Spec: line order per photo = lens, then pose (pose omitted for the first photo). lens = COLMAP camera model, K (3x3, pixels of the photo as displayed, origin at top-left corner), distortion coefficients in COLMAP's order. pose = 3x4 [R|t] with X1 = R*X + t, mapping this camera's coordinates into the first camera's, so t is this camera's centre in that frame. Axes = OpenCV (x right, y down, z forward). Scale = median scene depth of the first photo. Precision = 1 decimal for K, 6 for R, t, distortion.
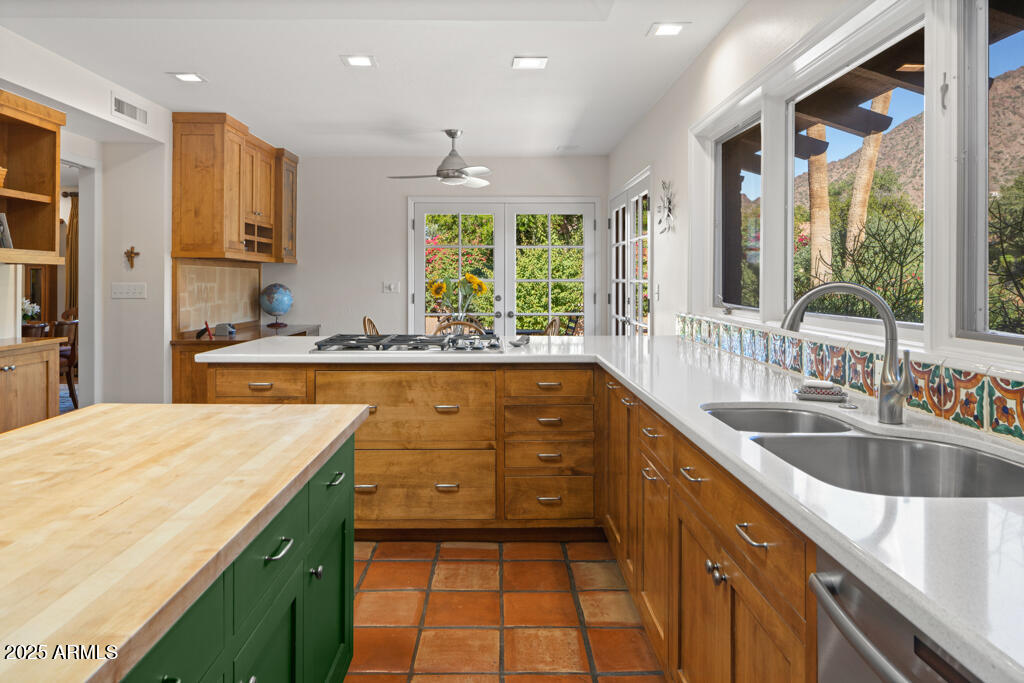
lens RADIAL K [[710.2, 0, 512.0], [0, 710.2, 341.5], [0, 0, 1]] dist [-0.001043, -0.001436]
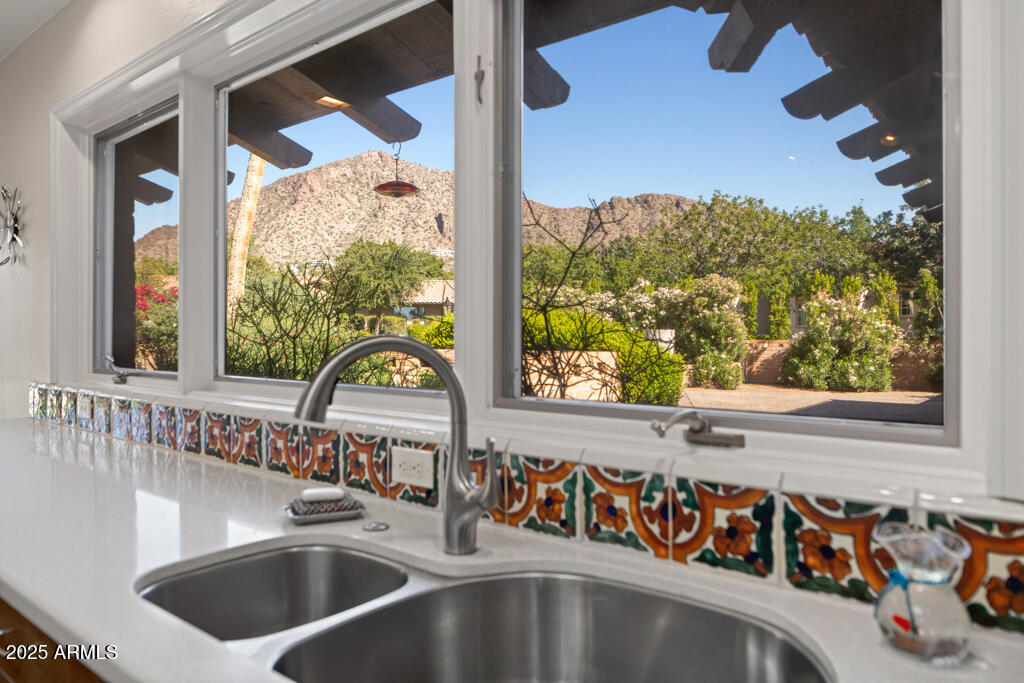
lens RADIAL K [[779.7, 0, 512.0], [0, 779.7, 341.5], [0, 0, 1]] dist [-0.019666, 0.002337]
pose [[0.690367, 0.006470, 0.723431, 0.043989], [0.054285, 0.996678, -0.060718, -0.027703], [-0.721420, 0.081189, 0.687722, 0.440246]]
